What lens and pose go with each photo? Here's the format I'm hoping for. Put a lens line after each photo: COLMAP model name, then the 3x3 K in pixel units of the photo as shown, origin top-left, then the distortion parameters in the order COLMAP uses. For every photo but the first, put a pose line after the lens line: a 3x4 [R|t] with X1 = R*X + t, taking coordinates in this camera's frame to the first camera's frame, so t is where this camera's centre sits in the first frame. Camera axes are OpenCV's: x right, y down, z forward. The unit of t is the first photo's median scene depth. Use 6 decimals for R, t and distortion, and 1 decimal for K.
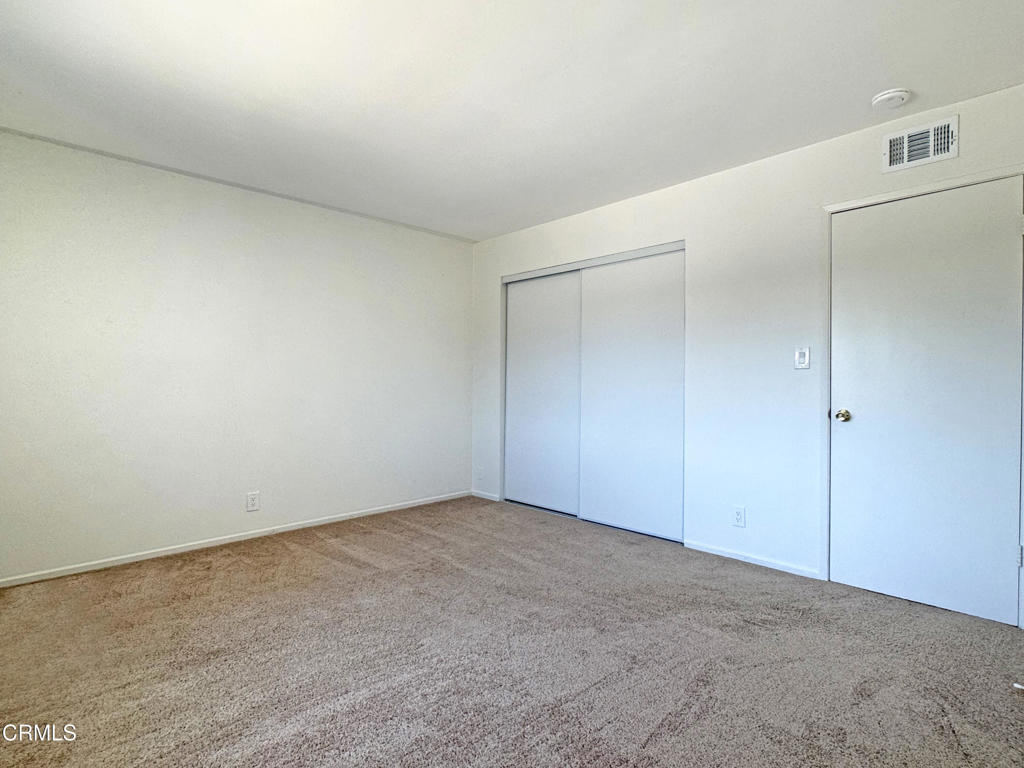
lens RADIAL K [[519.6, 0, 511.5], [0, 519.6, 384.5], [0, 0, 1]] dist [0.000485, -0.000475]
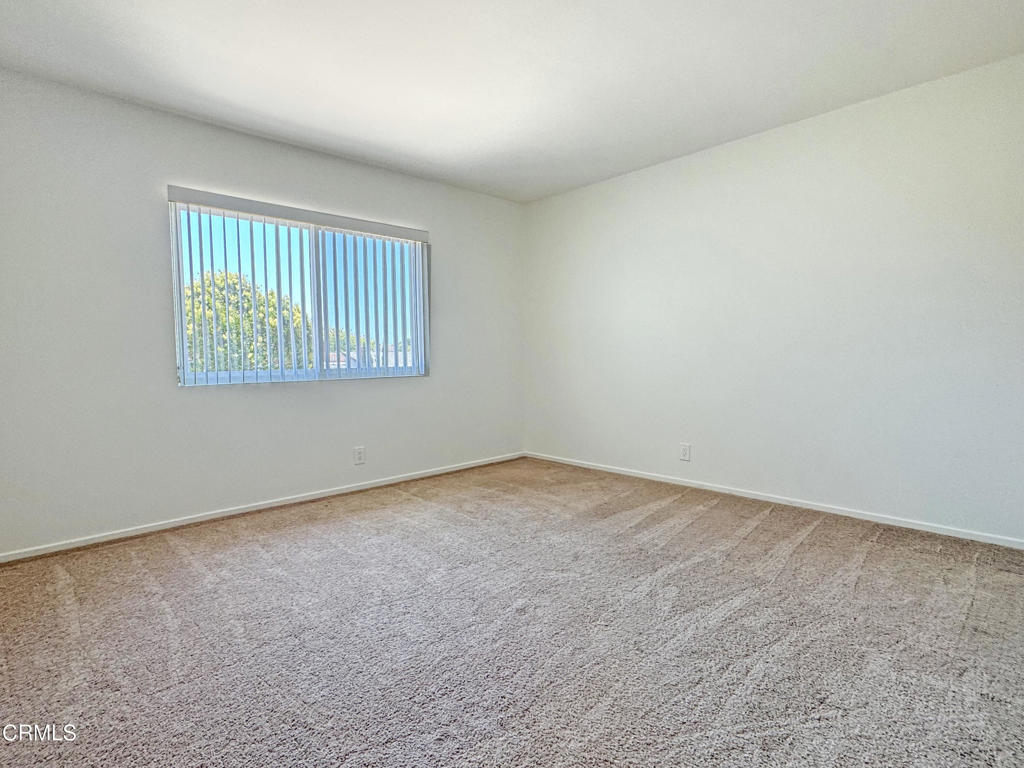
lens RADIAL K [[519.6, 0, 511.3], [0, 519.6, 385.9], [0, 0, 1]] dist [0.000485, -0.000475]
pose [[-0.014783, 0.062515, -0.997935, 0.640592], [0.009554, 0.998007, 0.062378, 0.022599], [0.999845, -0.008612, -0.015351, 0.750420]]
